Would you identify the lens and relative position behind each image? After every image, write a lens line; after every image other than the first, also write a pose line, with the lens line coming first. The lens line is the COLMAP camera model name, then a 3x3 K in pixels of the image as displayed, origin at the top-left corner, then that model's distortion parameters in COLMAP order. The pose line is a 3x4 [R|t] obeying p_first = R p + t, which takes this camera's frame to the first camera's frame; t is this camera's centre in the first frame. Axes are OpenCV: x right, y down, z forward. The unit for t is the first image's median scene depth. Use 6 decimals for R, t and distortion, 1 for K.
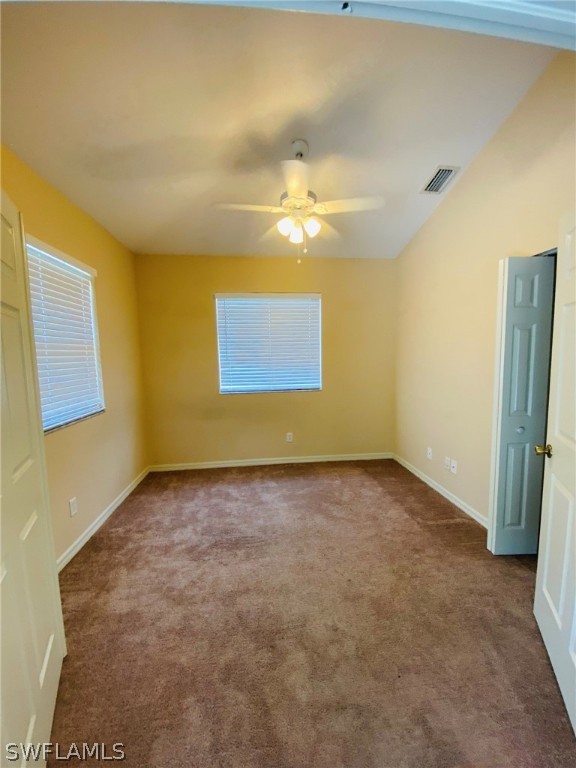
lens RADIAL K [[315.6, 0, 283.3], [0, 315.6, 385.4], [0, 0, 1]] dist [-0.001518, -0.009428]
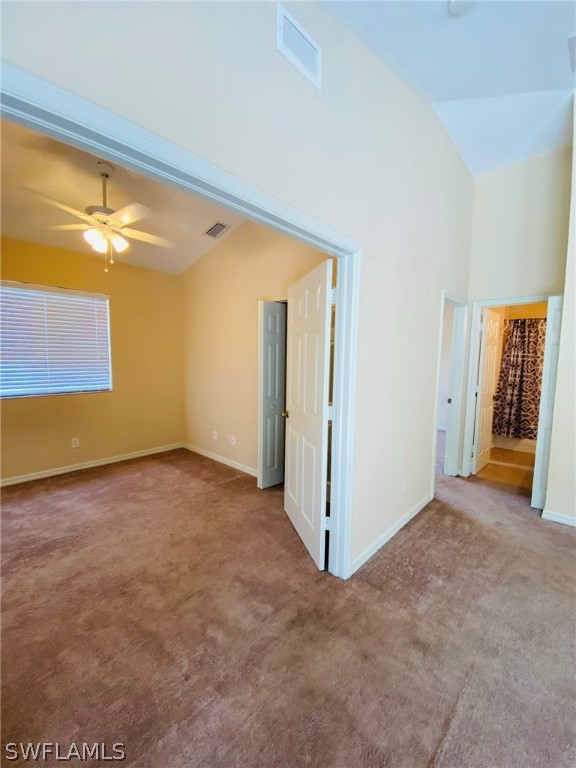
lens RADIAL K [[315.6, 0, 286.3], [0, 315.6, 382.3], [0, 0, 1]] dist [-0.001518, -0.009428]
pose [[0.752290, -0.021368, 0.658486, -0.244479], [0.035305, 0.999345, -0.007904, 0.027422], [-0.657886, 0.029194, 0.752552, -0.259657]]
